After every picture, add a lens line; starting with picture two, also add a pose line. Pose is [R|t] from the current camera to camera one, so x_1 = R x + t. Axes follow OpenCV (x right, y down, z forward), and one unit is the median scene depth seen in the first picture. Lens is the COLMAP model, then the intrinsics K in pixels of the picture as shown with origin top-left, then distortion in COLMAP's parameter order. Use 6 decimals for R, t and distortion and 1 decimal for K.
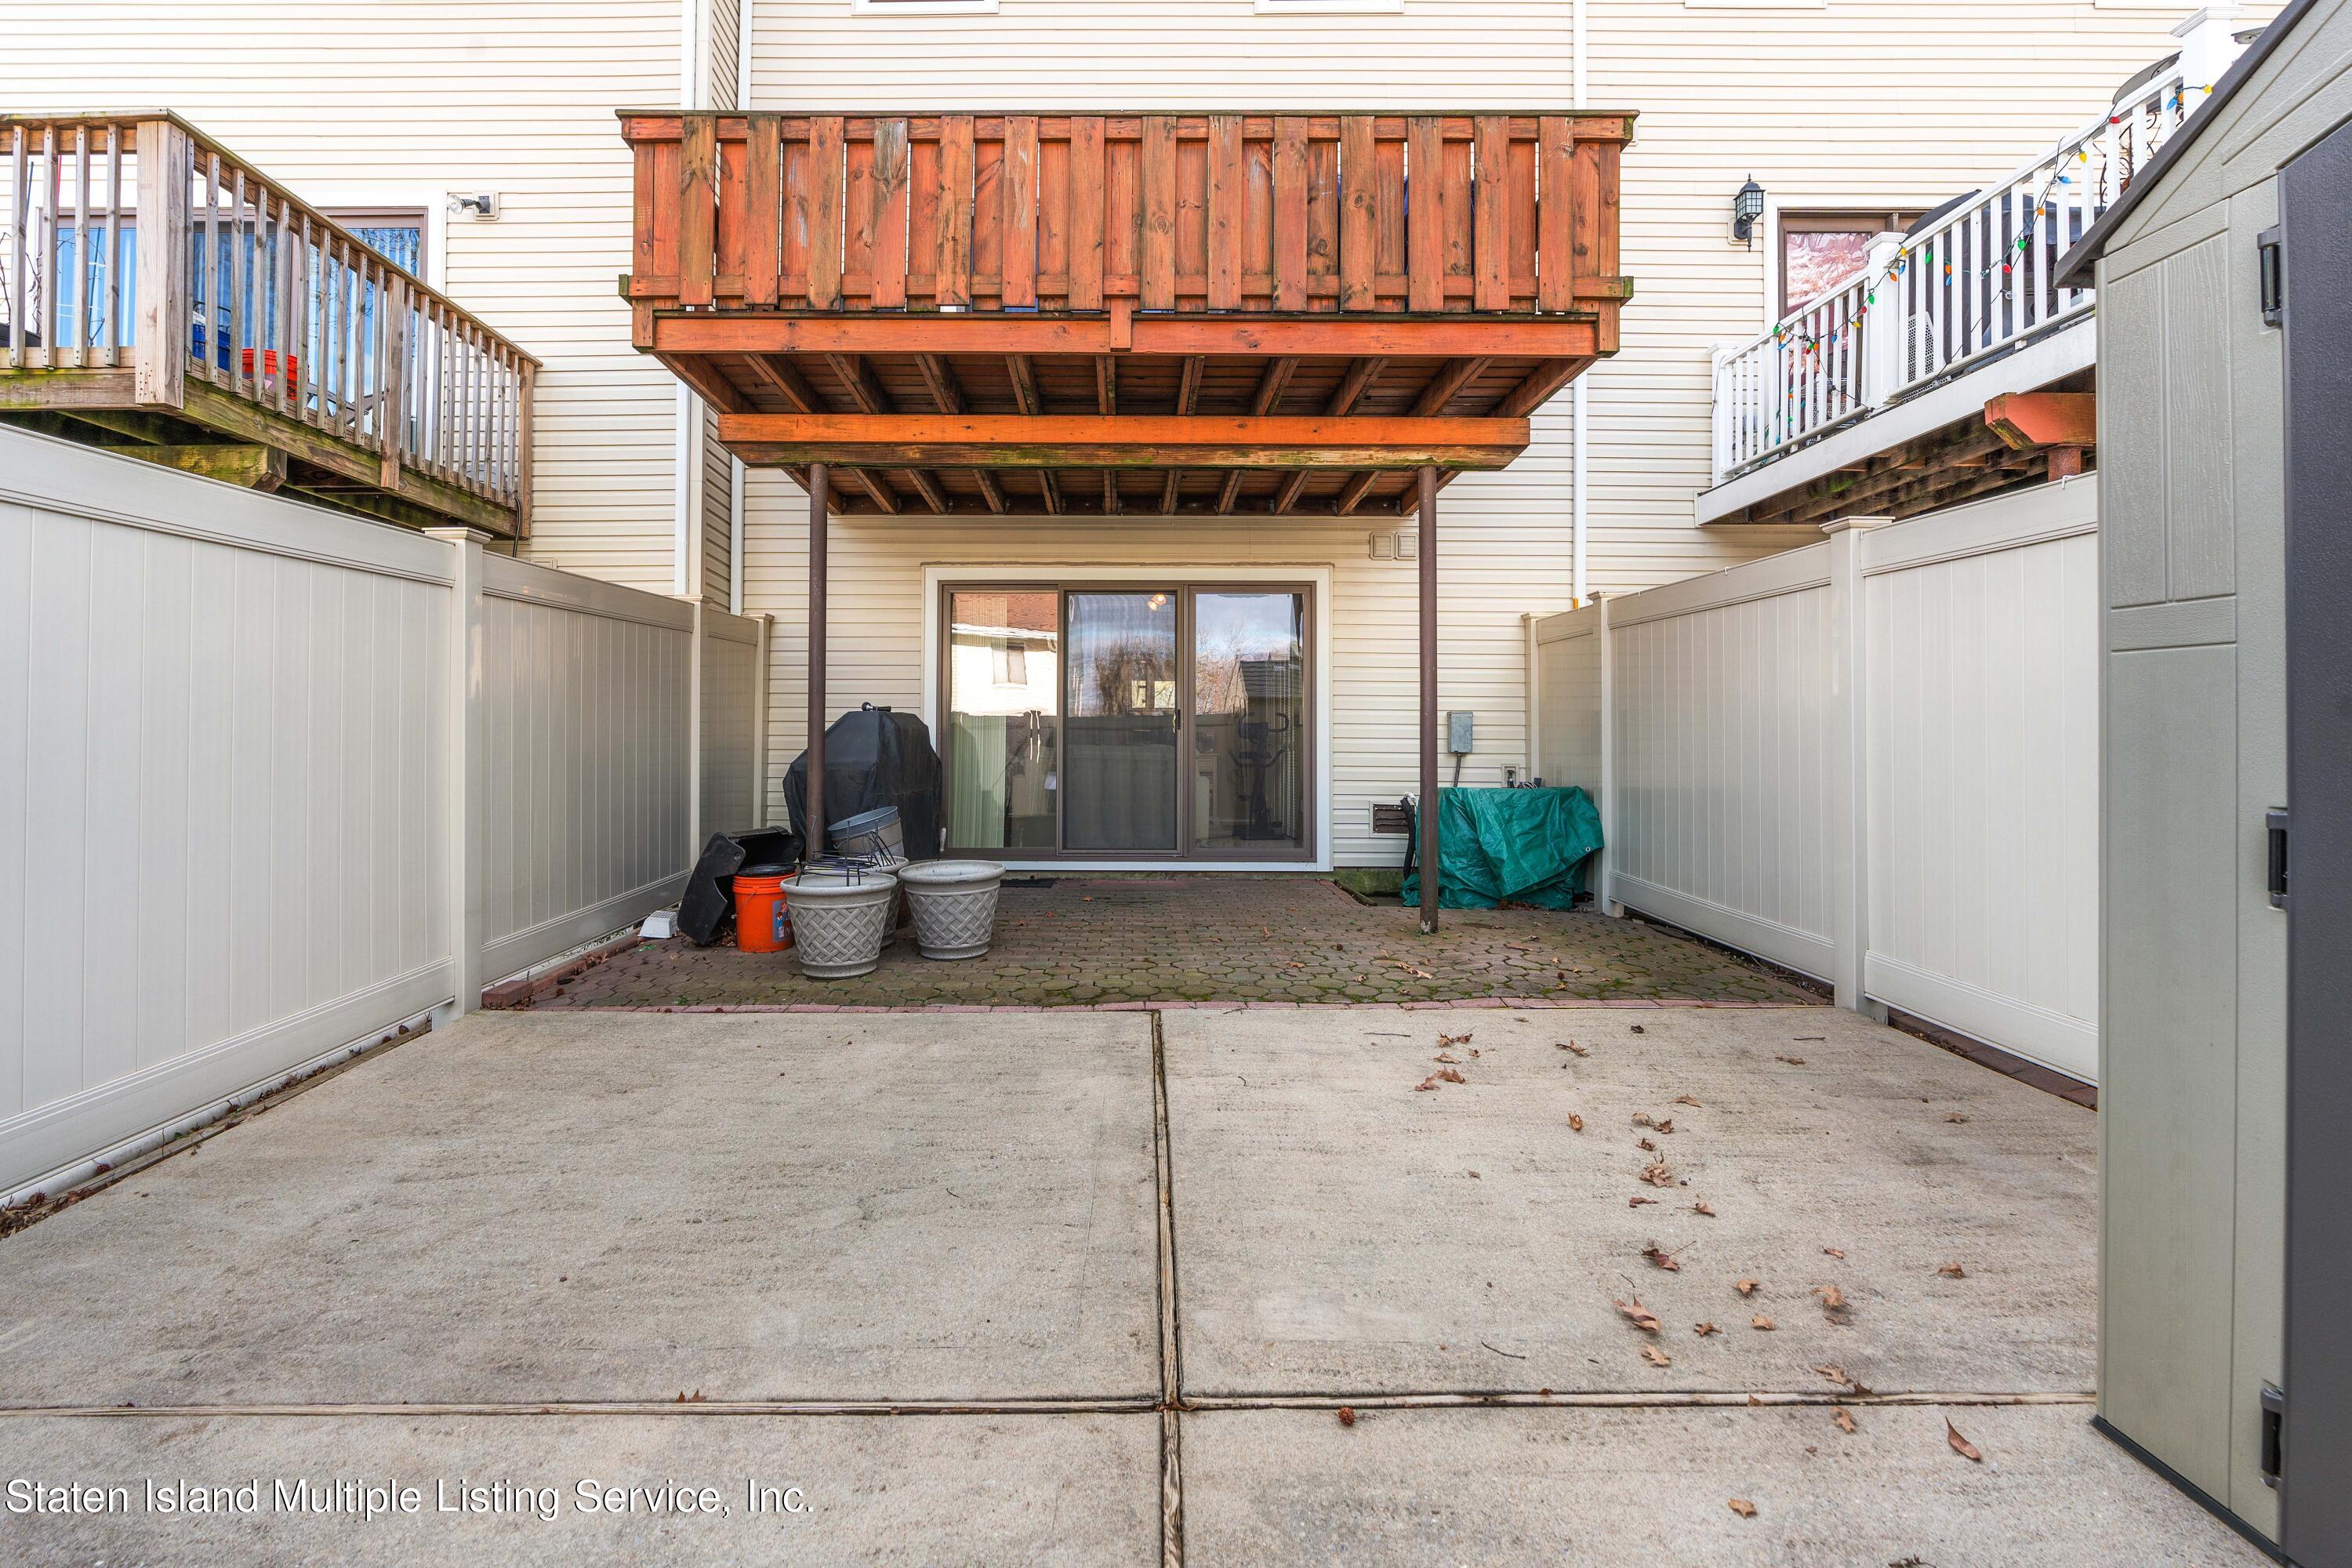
lens RADIAL K [[1065.5, 0, 1142.6], [0, 1065.5, 721.2], [0, 0, 1]] dist [-0.007002, 0.003187]
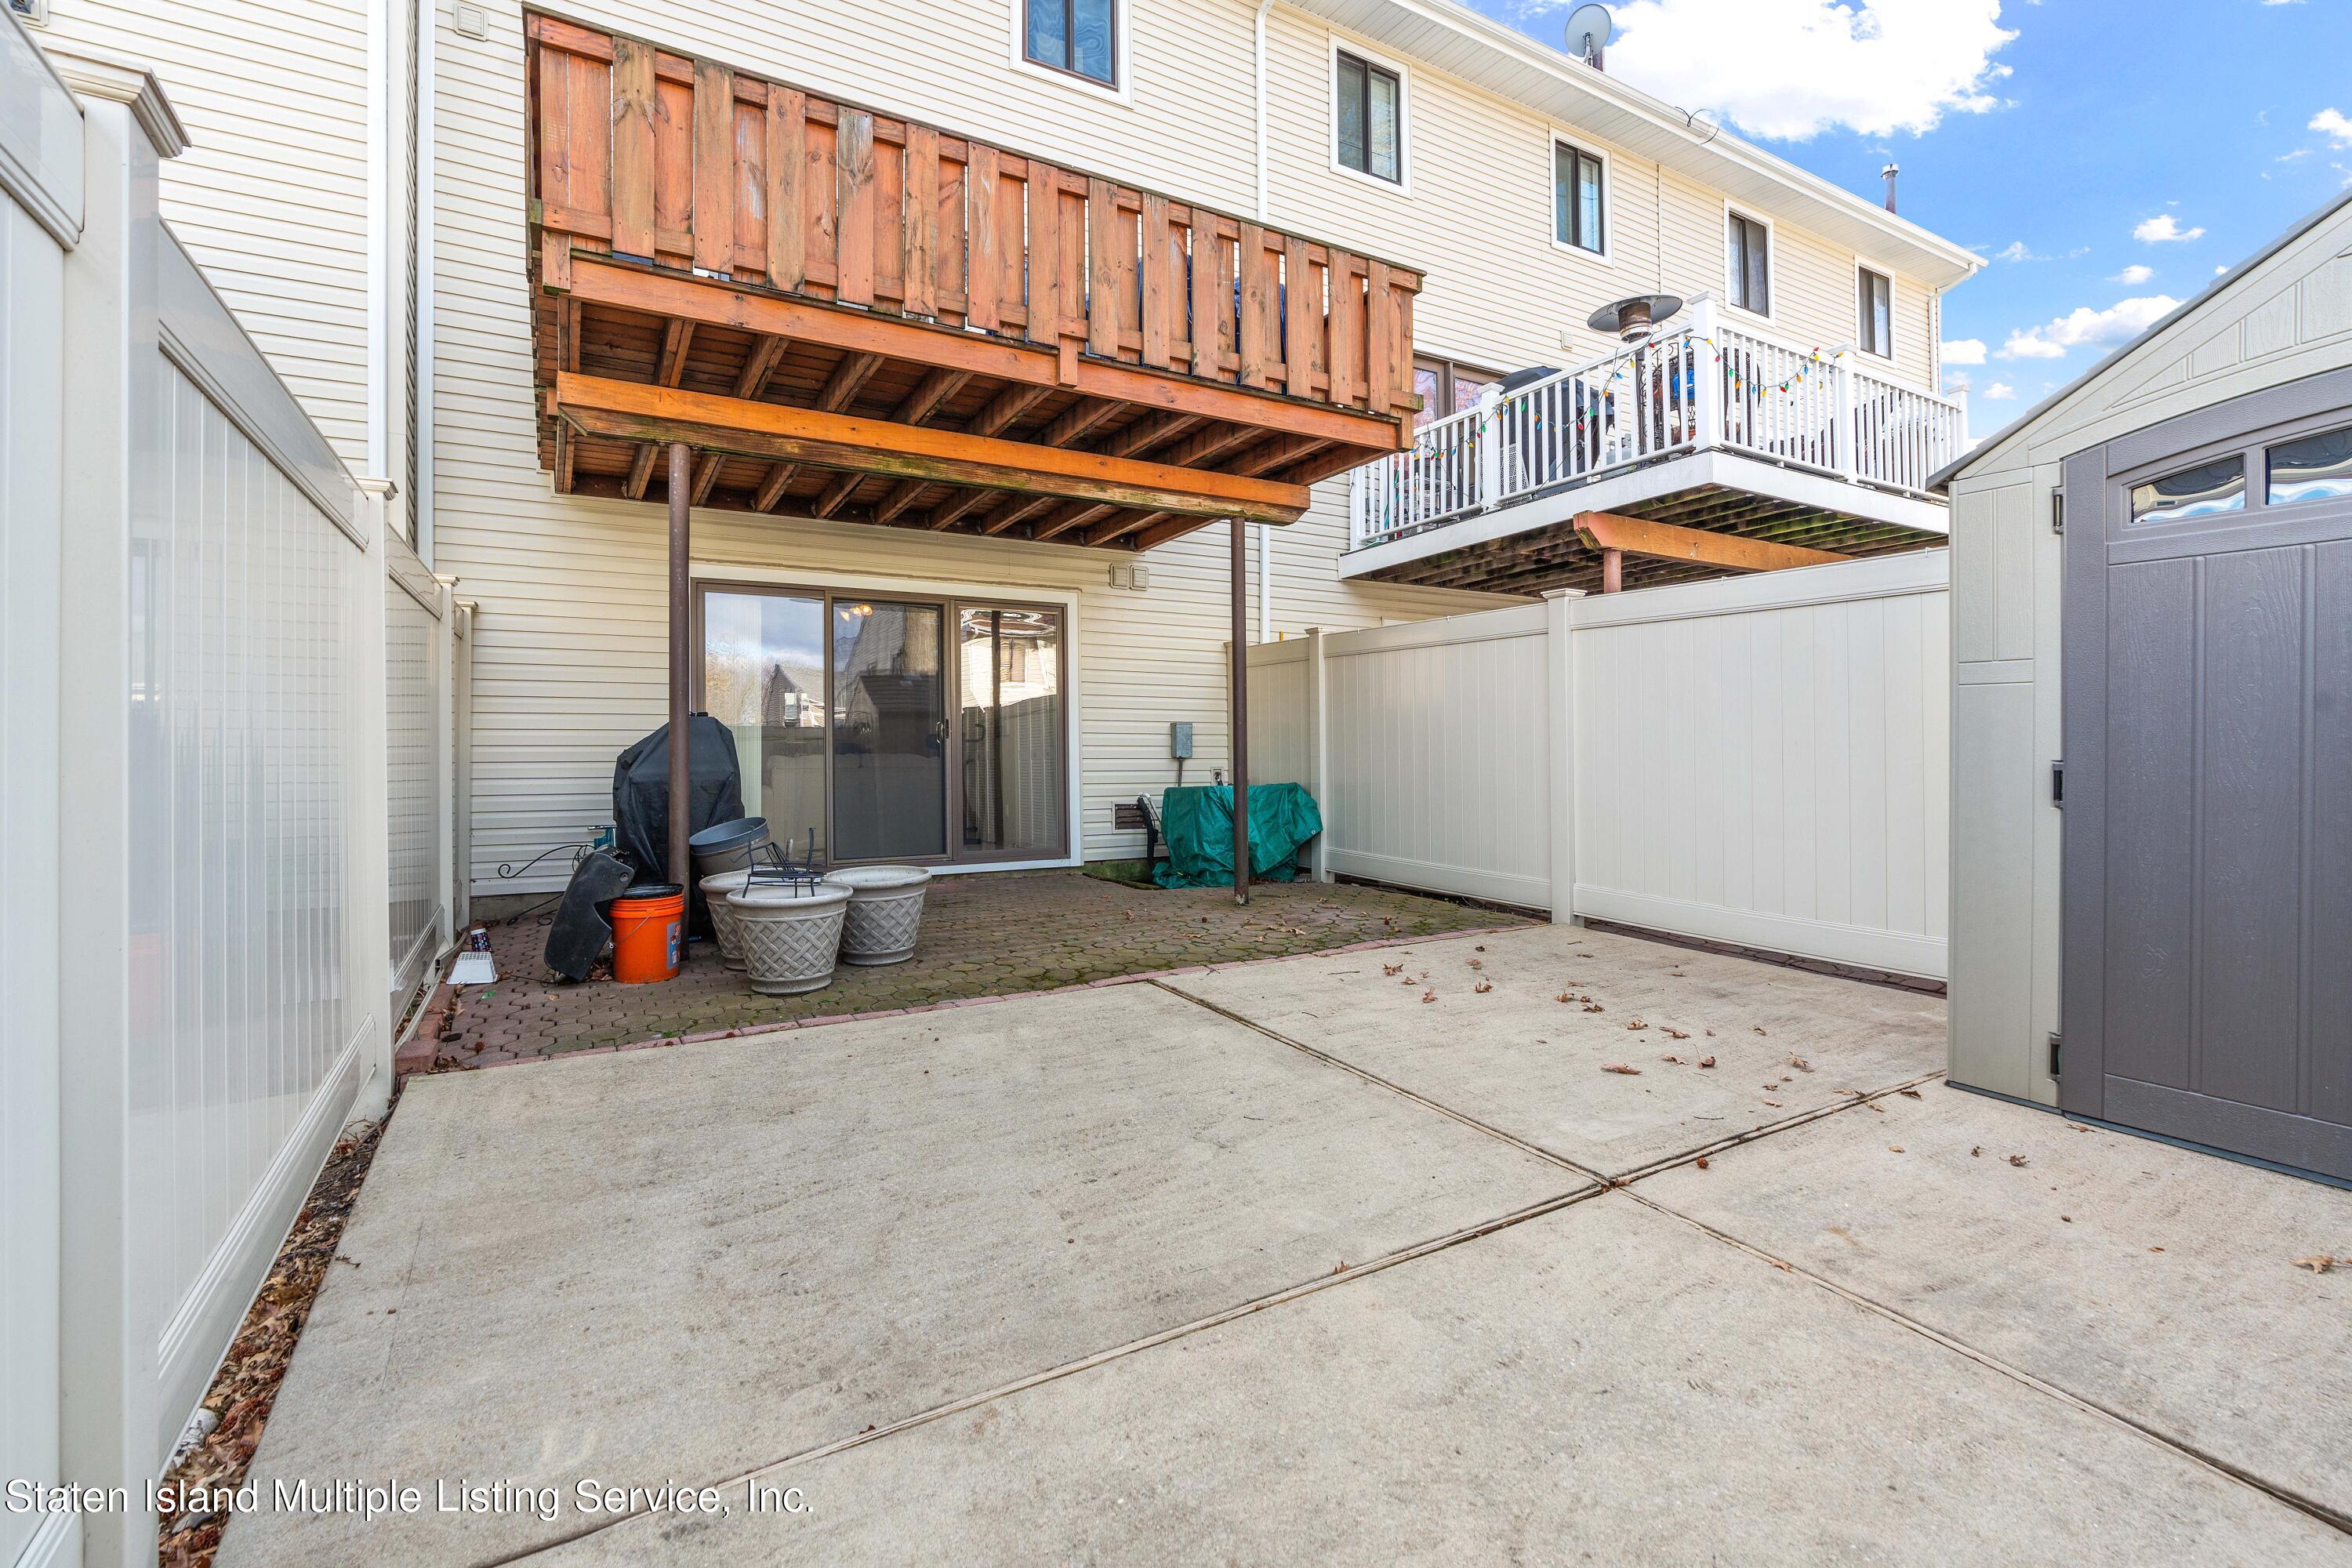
lens RADIAL K [[1065.5, 0, 1100.7], [0, 1065.5, 746.9], [0, 0, 1]] dist [-0.007002, 0.003187]
pose [[0.868942, -0.003623, 0.494901, -0.537645], [-0.000214, 0.999970, 0.007697, 0.012570], [-0.494914, -0.006794, 0.868915, 0.034235]]
